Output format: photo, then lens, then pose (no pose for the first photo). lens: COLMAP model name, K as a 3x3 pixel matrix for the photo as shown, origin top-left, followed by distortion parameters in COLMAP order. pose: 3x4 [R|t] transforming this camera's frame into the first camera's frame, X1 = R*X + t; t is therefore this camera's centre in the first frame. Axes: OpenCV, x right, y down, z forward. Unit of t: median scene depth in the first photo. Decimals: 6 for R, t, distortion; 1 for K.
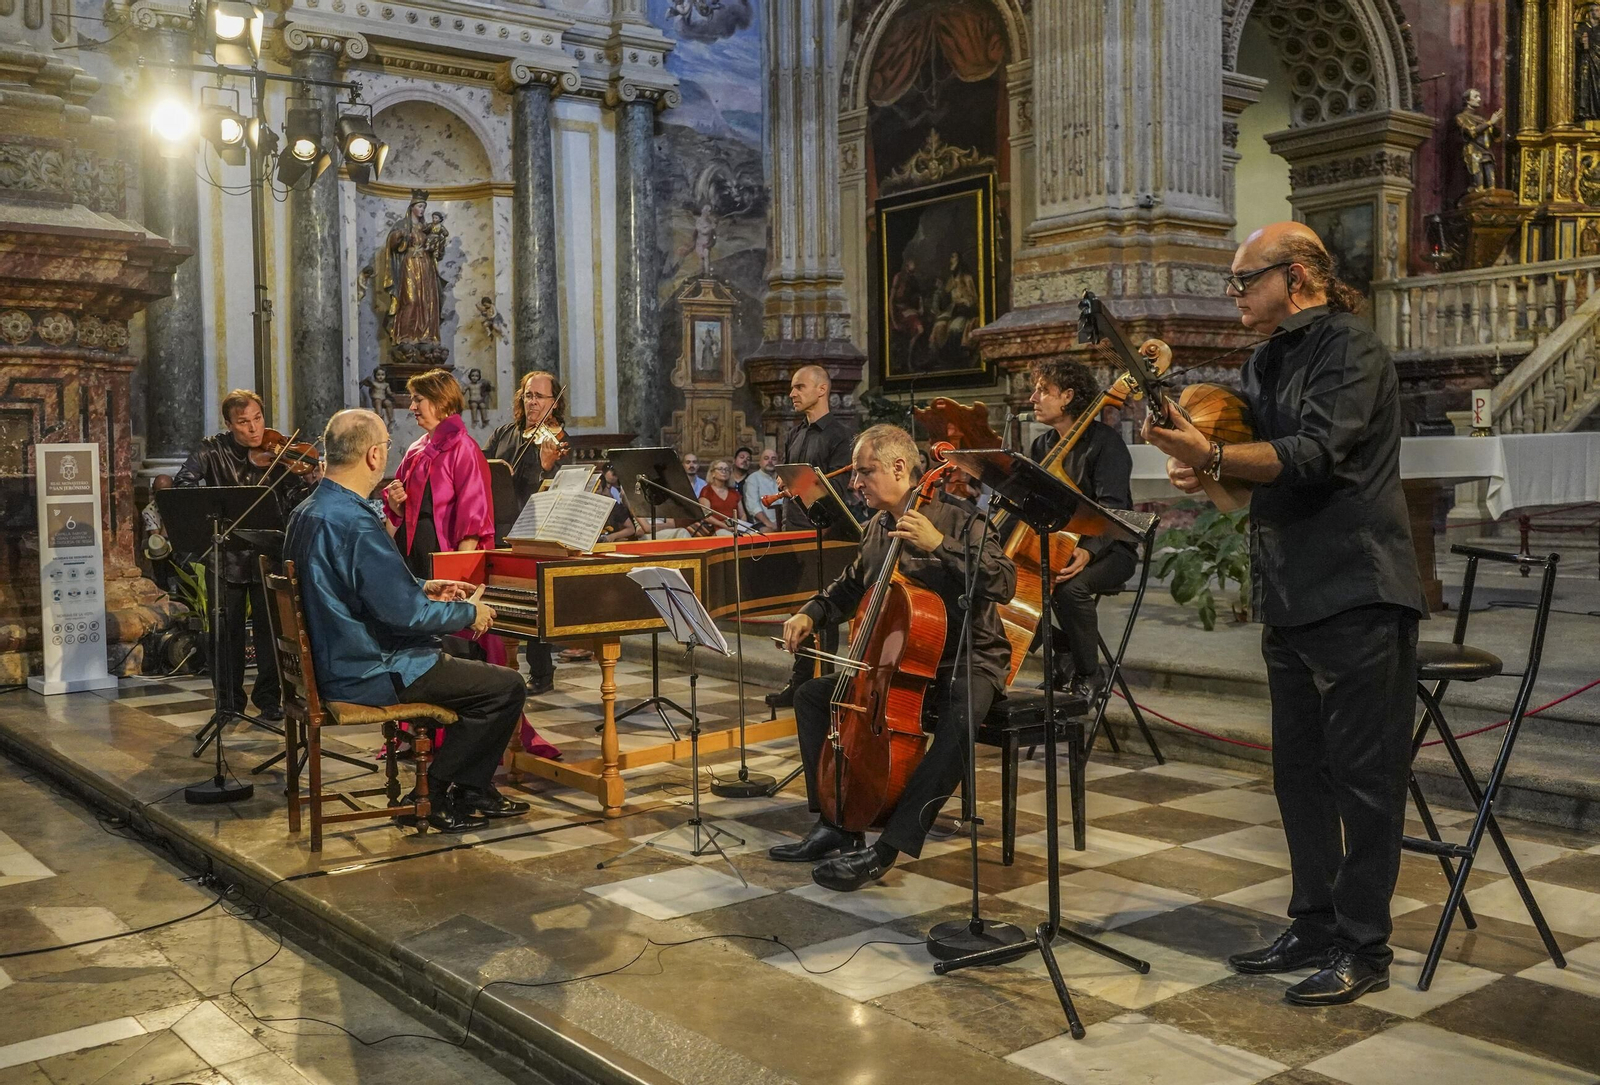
lens RADIAL K [[1545.0, 0, 758.3], [0, 1545.0, 532.8], [0, 0, 1]] dist [0.006846, 0.001654]
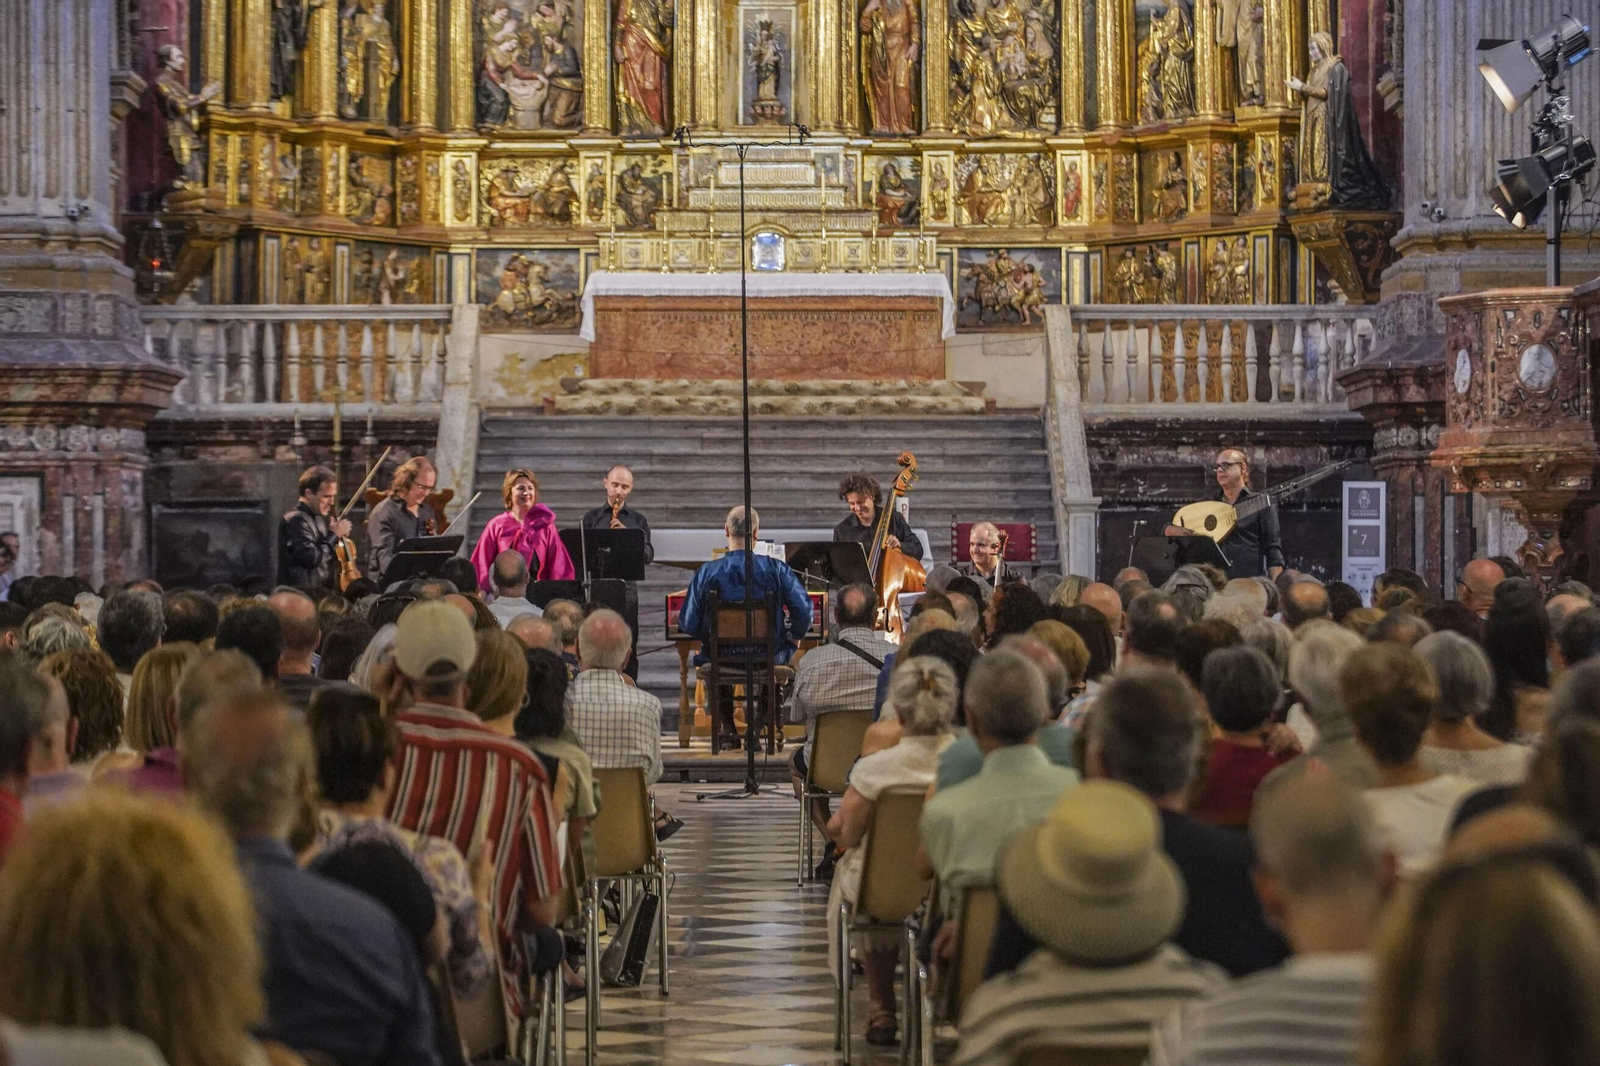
lens RADIAL K [[5152.9, 0, 846.8], [0, 5152.9, 776.5], [0, 0, 1]] dist [0.080750, 0.066027]
pose [[0.583151, -0.019643, 0.812126, -1.482747], [0.028214, 0.999594, 0.003918, 0.061992], [-0.811874, 0.020629, 0.583469, -0.739855]]
